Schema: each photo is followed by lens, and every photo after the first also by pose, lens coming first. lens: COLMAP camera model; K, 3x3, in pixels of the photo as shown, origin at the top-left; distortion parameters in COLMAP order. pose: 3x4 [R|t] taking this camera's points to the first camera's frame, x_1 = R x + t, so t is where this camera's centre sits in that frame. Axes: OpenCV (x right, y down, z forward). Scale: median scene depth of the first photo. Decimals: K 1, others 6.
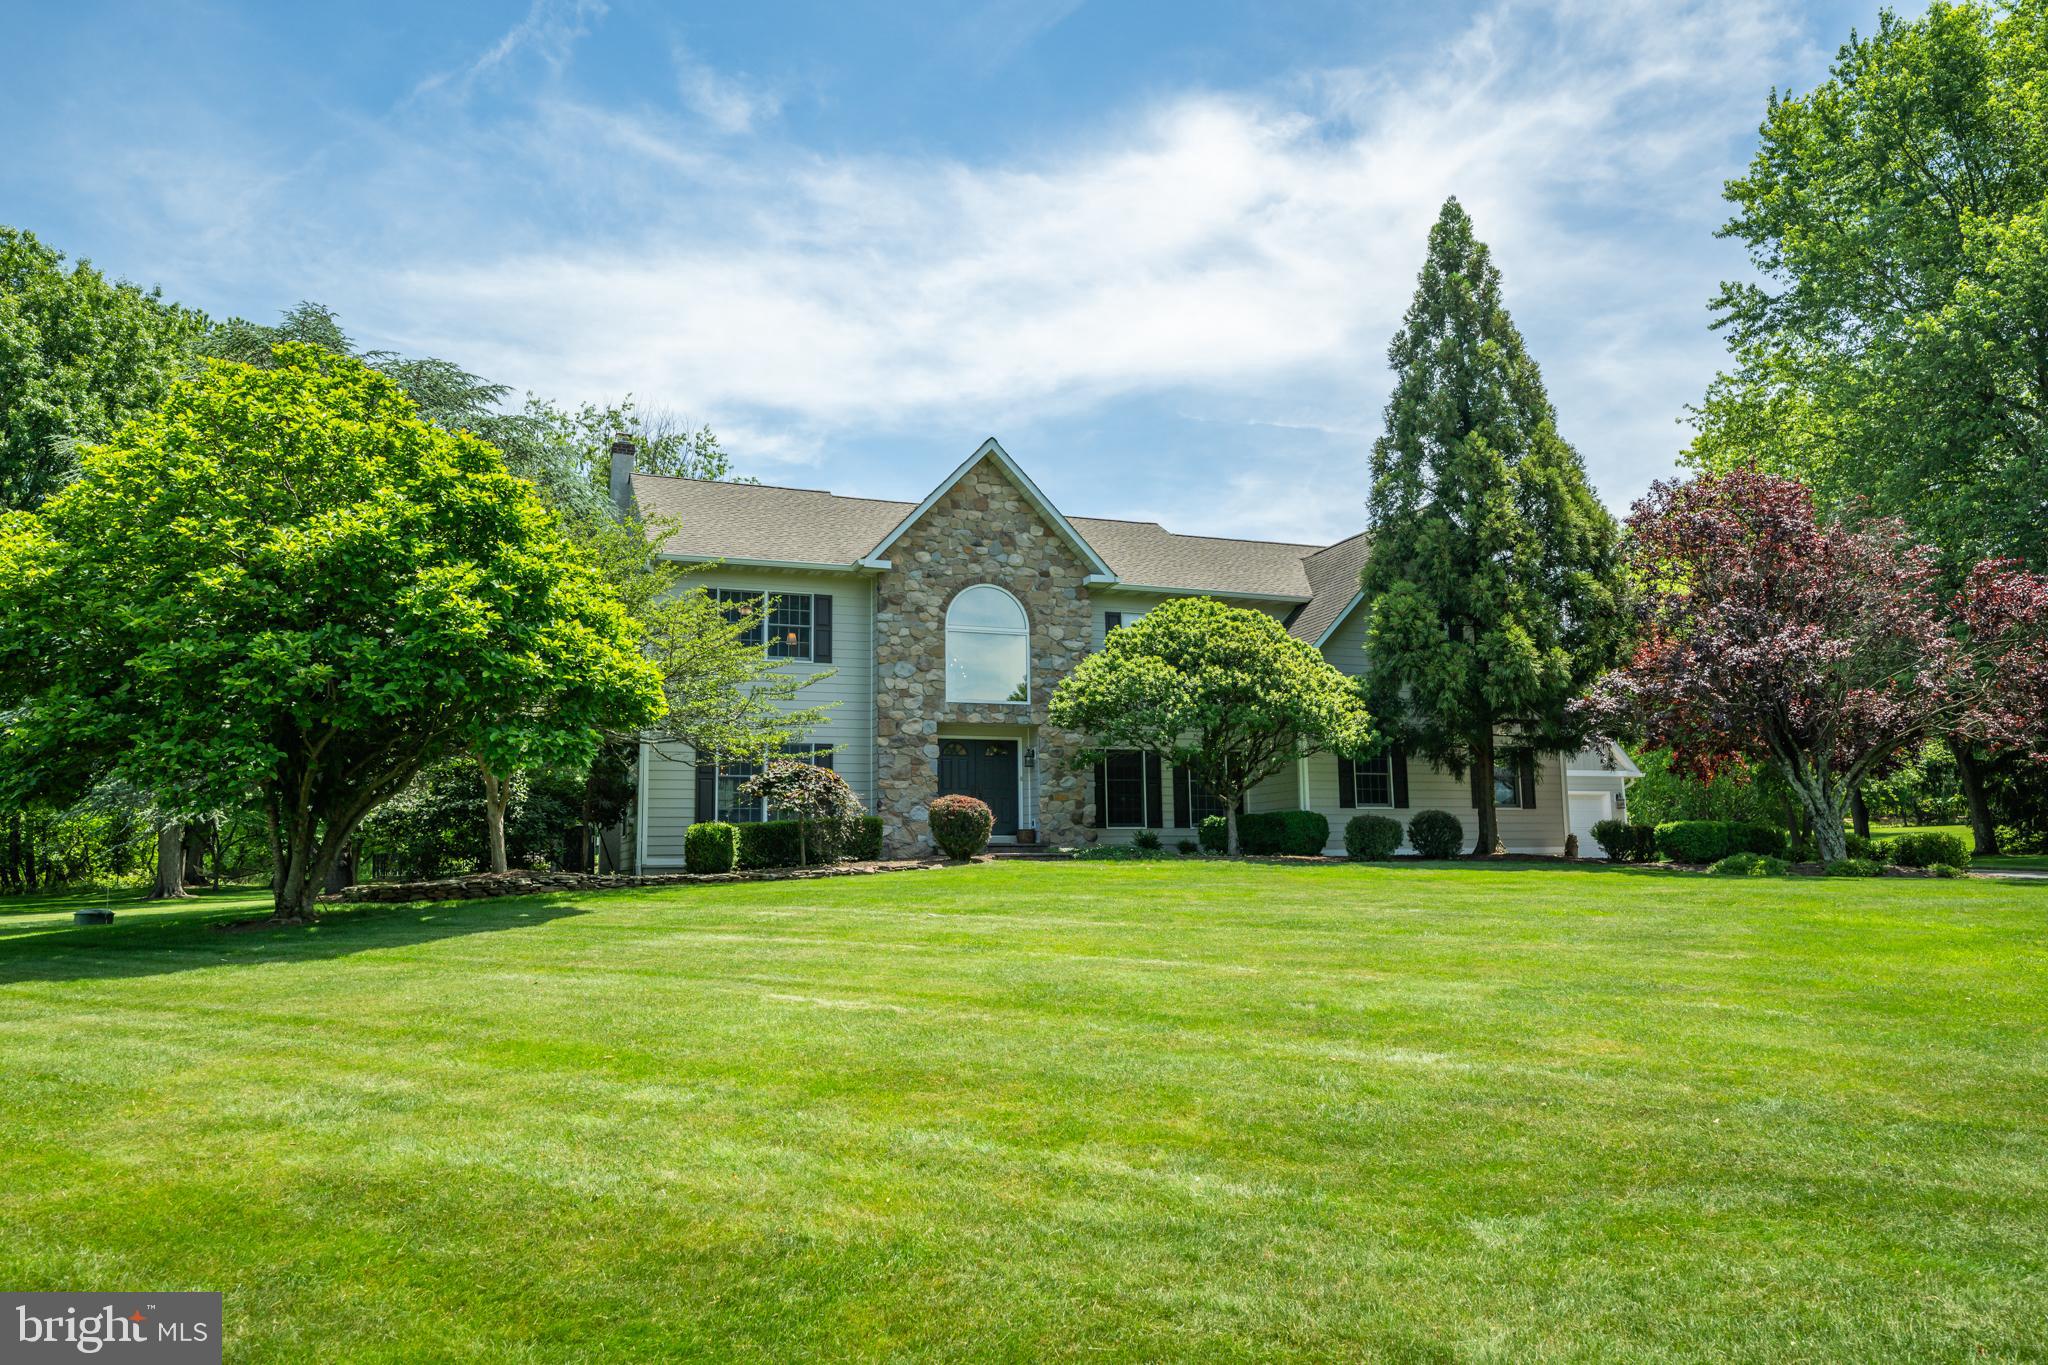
lens RADIAL K [[1323.5, 0, 1024.0], [0, 1323.5, 682.5], [0, 0, 1]] dist [-0.003512, 0.003801]
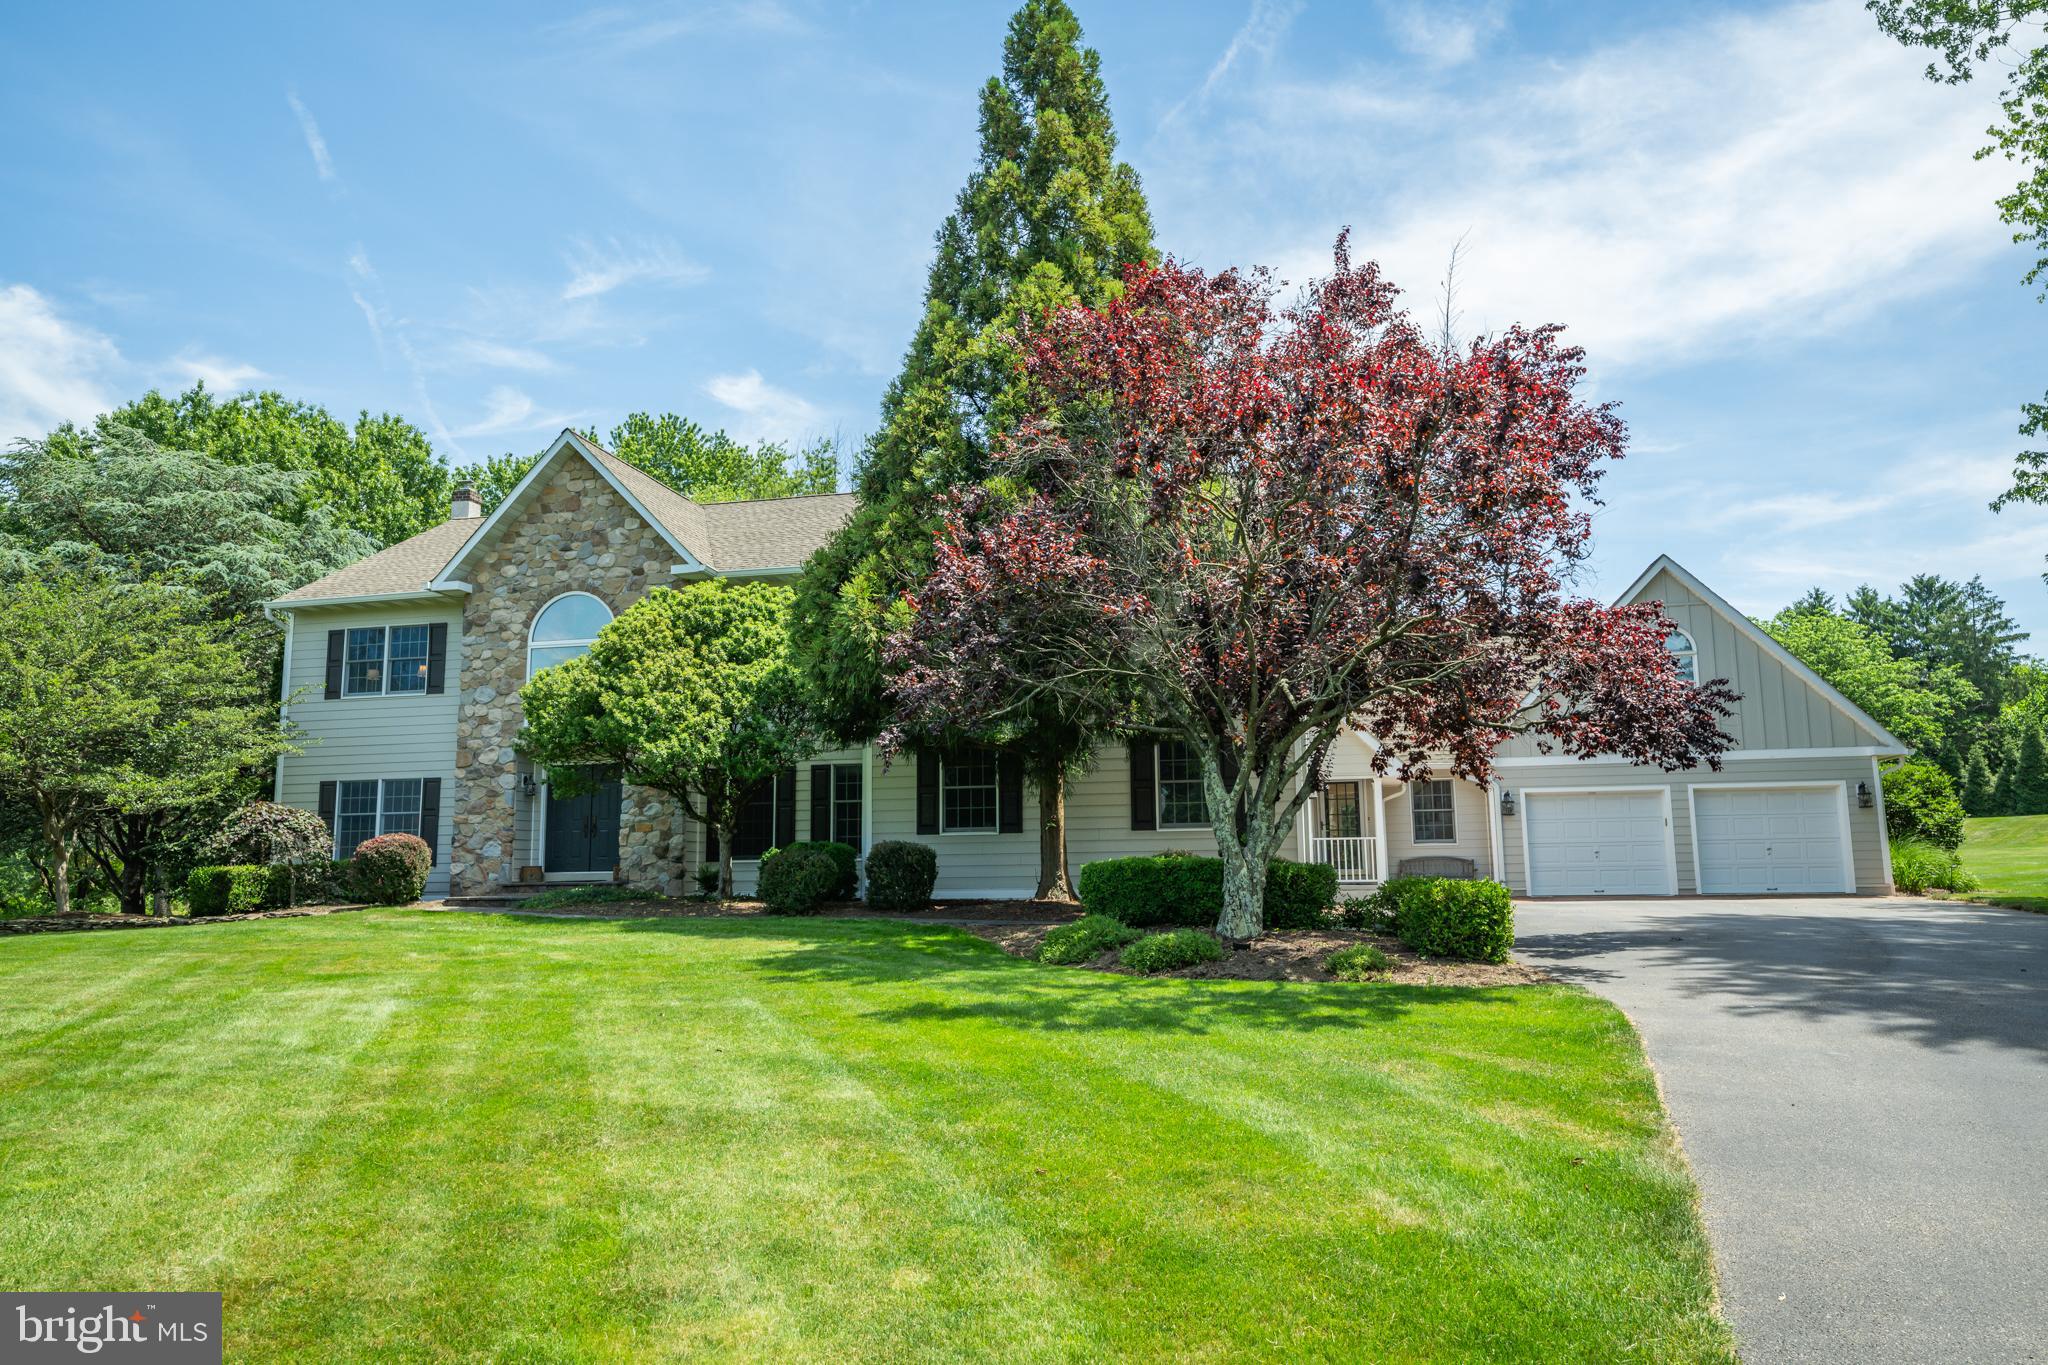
lens RADIAL K [[1407.1, 0, 1024.0], [0, 1407.1, 682.5], [0, 0, 1]] dist [0.005172, 0.001135]
pose [[0.831325, -0.075475, -0.550638, 0.759718], [0.077215, 0.996813, -0.020056, 0.030234], [0.550397, -0.025844, 0.834503, 0.376697]]
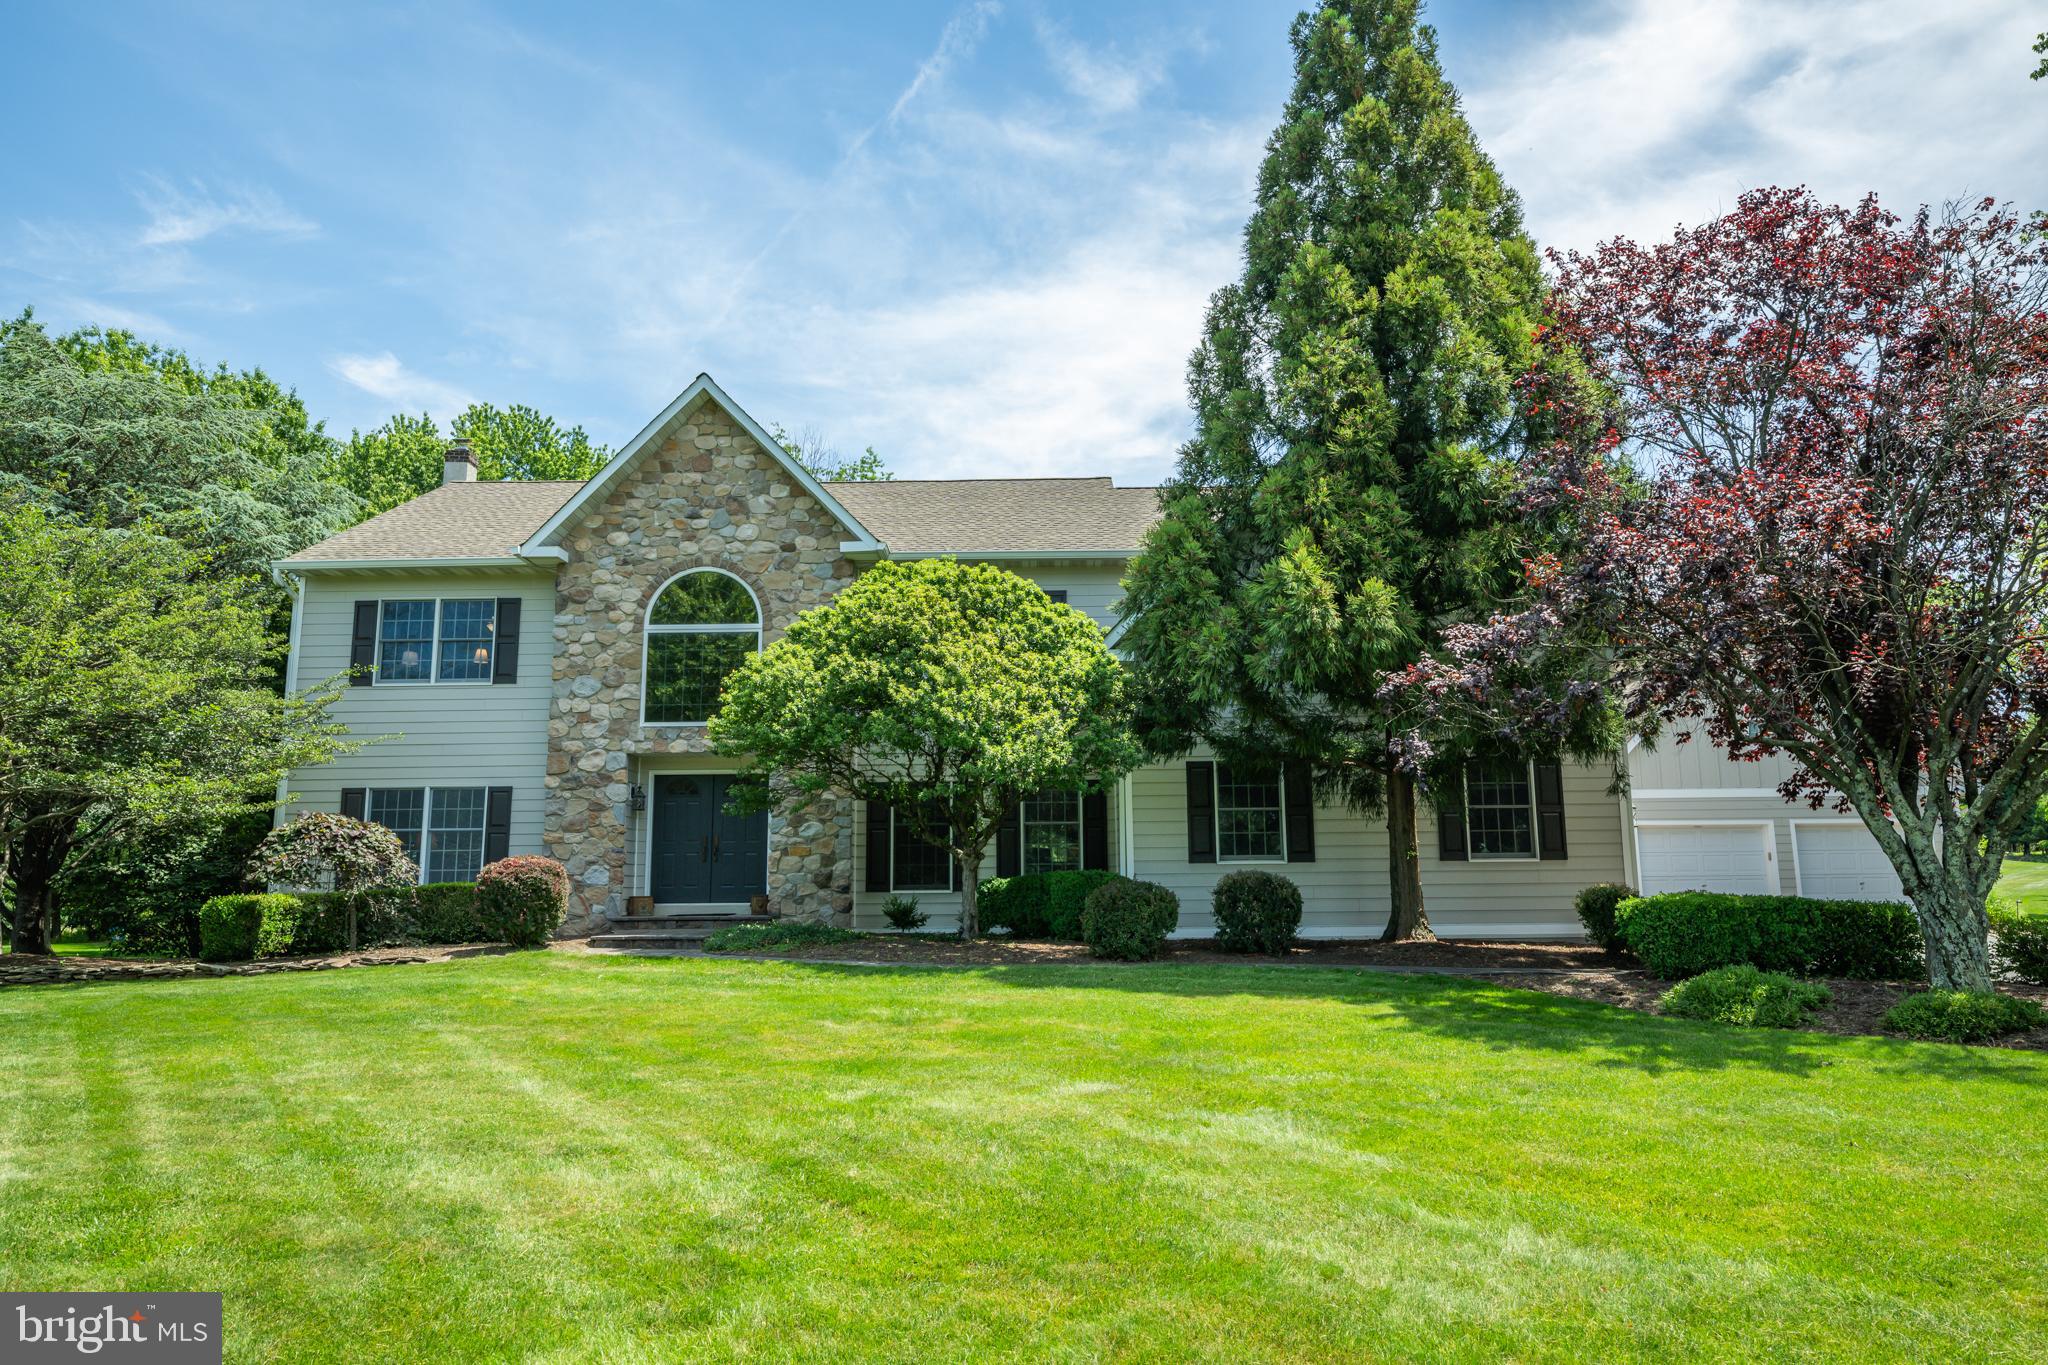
lens RADIAL K [[1310.1, 0, 1024.0], [0, 1310.1, 682.5], [0, 0, 1]] dist [-0.000411, 0.000490]
pose [[0.931928, -0.057235, -0.358100, 0.410209], [0.047671, 0.998233, -0.035486, 0.026405], [0.359498, 0.016000, 0.933009, 0.379638]]
